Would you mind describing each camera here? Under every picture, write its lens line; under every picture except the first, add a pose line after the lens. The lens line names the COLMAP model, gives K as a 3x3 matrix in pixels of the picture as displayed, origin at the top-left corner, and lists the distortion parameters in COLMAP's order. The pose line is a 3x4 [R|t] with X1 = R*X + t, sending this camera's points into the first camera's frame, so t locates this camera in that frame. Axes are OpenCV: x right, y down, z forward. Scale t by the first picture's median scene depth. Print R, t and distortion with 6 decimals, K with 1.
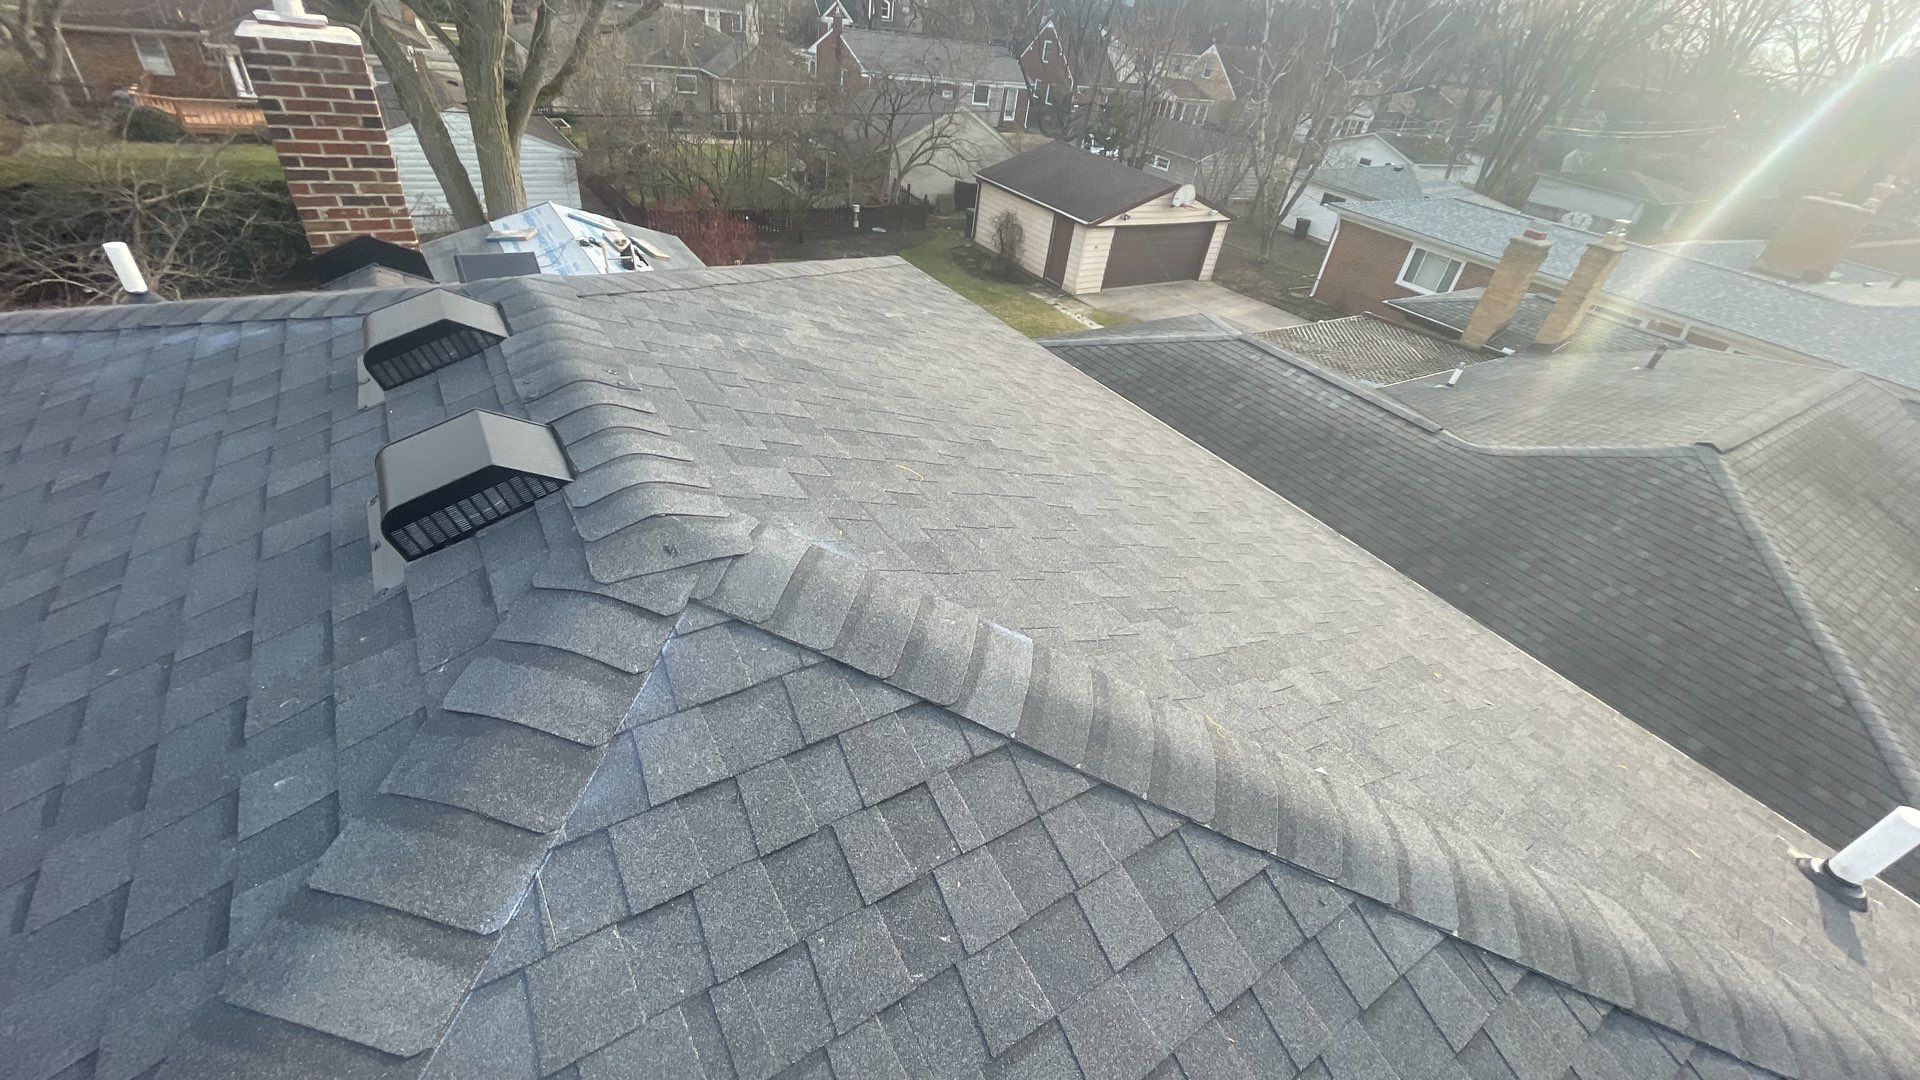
lens RADIAL K [[775.8, 0, 958.2], [0, 775.8, 540.0], [0, 0, 1]] dist [-0.004146, 0.000071]
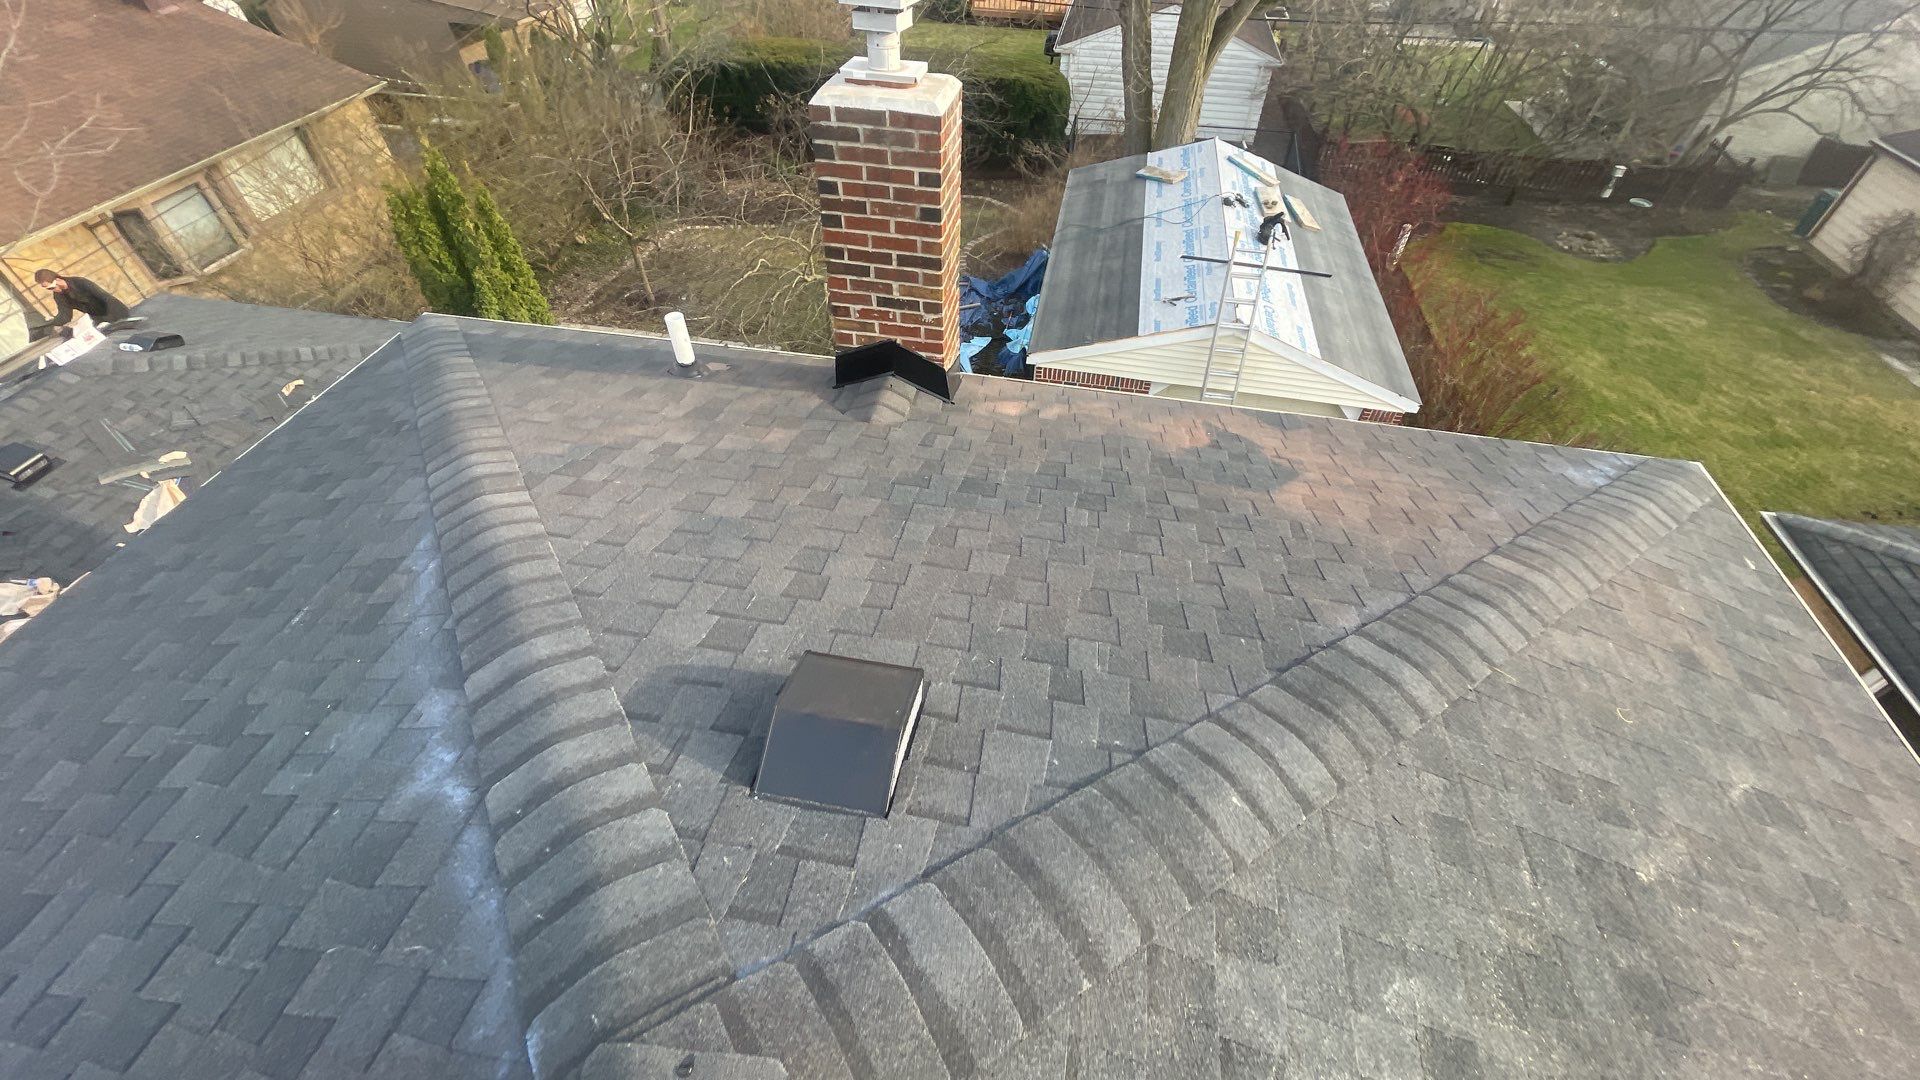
lens RADIAL K [[775.8, 0, 956.6], [0, 775.8, 540.8], [0, 0, 1]] dist [-0.004146, 0.000071]
pose [[0.721302, 0.413282, -0.555807, -0.081026], [-0.342337, 0.910325, 0.232623, -0.171170], [0.602104, 0.022482, 0.798101, 0.171129]]
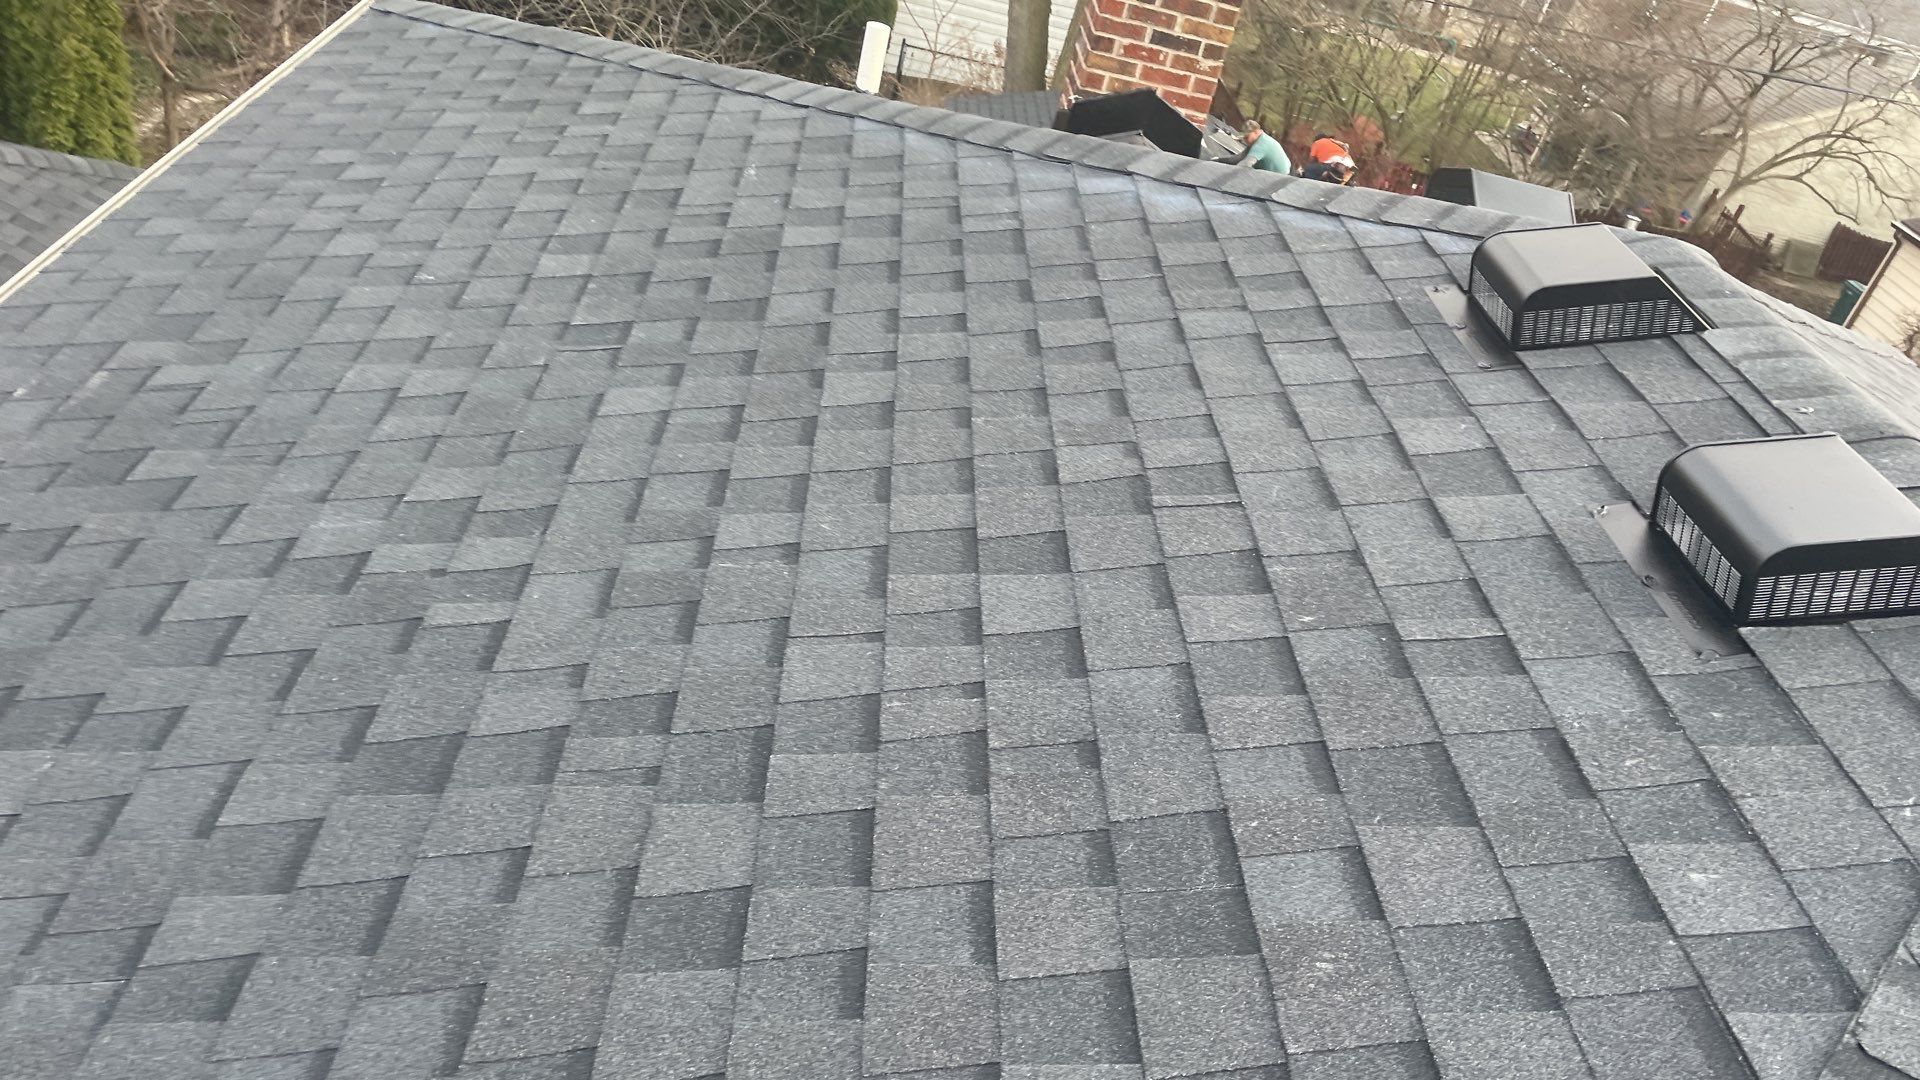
lens RADIAL K [[1438.7, 0, 990.8], [0, 1438.7, 591.3], [0, 0, 1]] dist [0.057556, -0.057284]
pose [[0.856796, 0.360492, -0.368709, -0.112192], [-0.401768, 0.914906, -0.039099, 0.041990], [0.323239, 0.181635, 0.928722, -0.048471]]
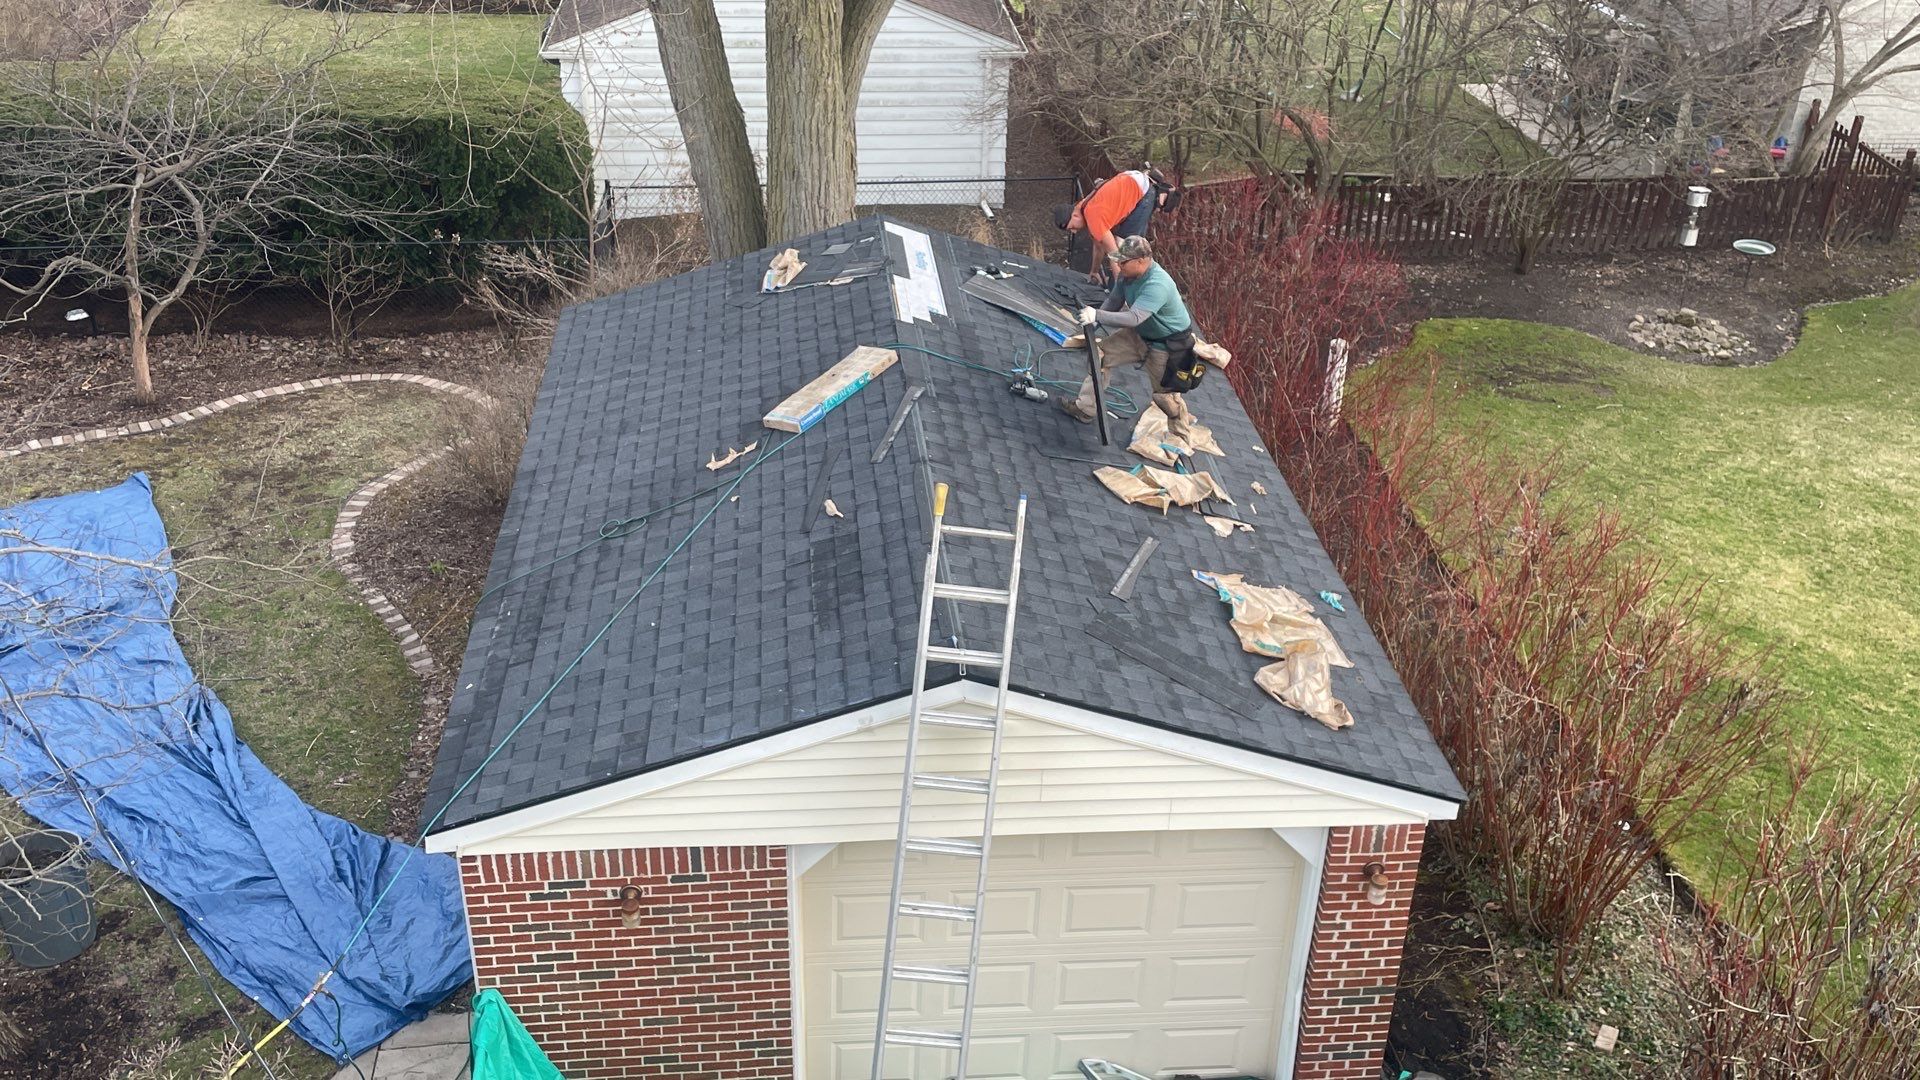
lens RADIAL K [[1782.3, 0, 940.2], [0, 1782.3, 518.9], [0, 0, 1]] dist [0.012574, 0.000000]
pose [[0.883749, 0.124161, -0.451190, -0.114630], [-0.198139, 0.972750, -0.120411, -0.262710], [0.423945, 0.195812, 0.884267, 0.354754]]
